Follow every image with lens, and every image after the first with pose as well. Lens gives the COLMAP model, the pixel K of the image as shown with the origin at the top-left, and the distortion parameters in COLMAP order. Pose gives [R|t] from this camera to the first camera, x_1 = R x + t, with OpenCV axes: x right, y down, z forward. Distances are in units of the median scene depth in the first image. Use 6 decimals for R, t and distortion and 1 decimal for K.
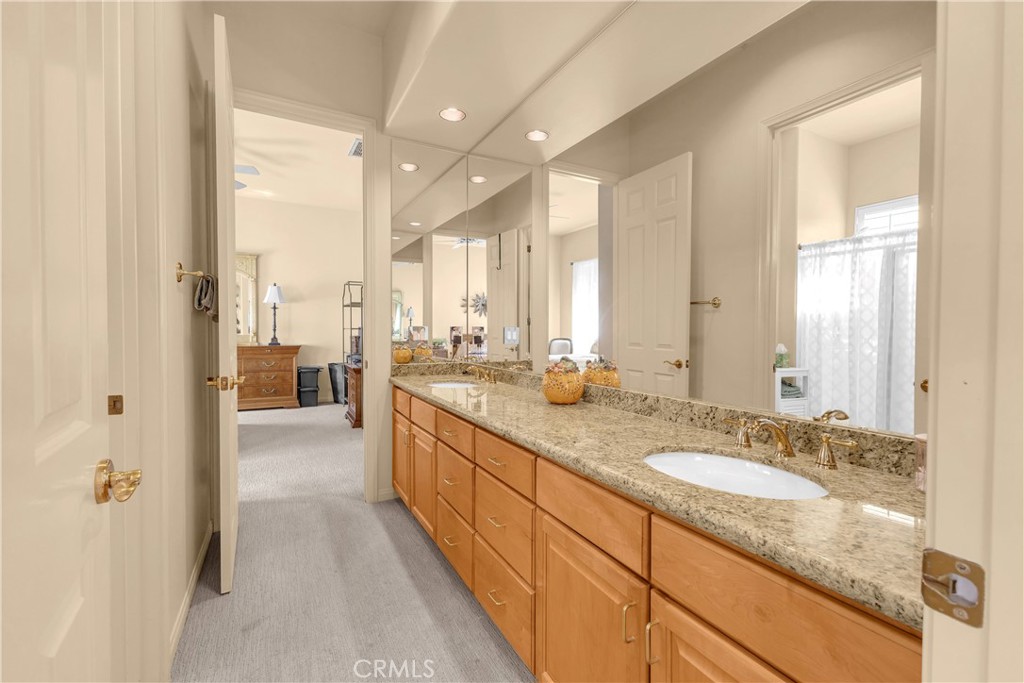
lens RADIAL K [[444.5, 0, 513.8], [0, 444.5, 339.6], [0, 0, 1]] dist [0.008083, -0.000300]
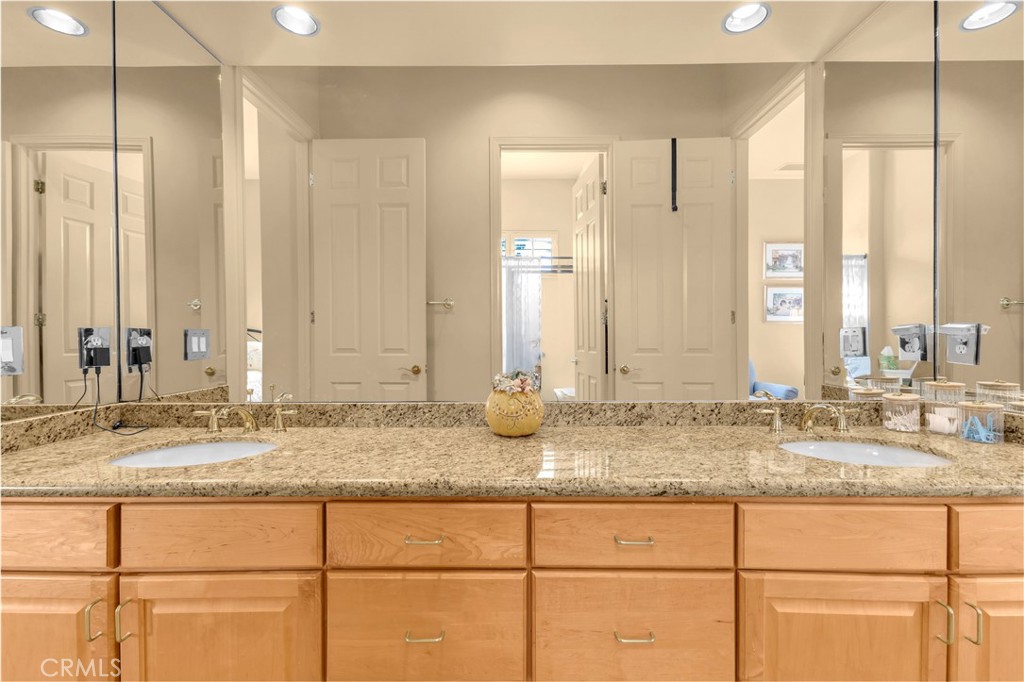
lens RADIAL K [[444.5, 0, 514.6], [0, 444.5, 332.7], [0, 0, 1]] dist [0.008083, -0.000300]
pose [[0.476437, -0.008928, 0.879163, -0.396482], [0.024028, 0.999707, -0.002869, -0.015564], [-0.878880, 0.022491, 0.476512, 0.489672]]
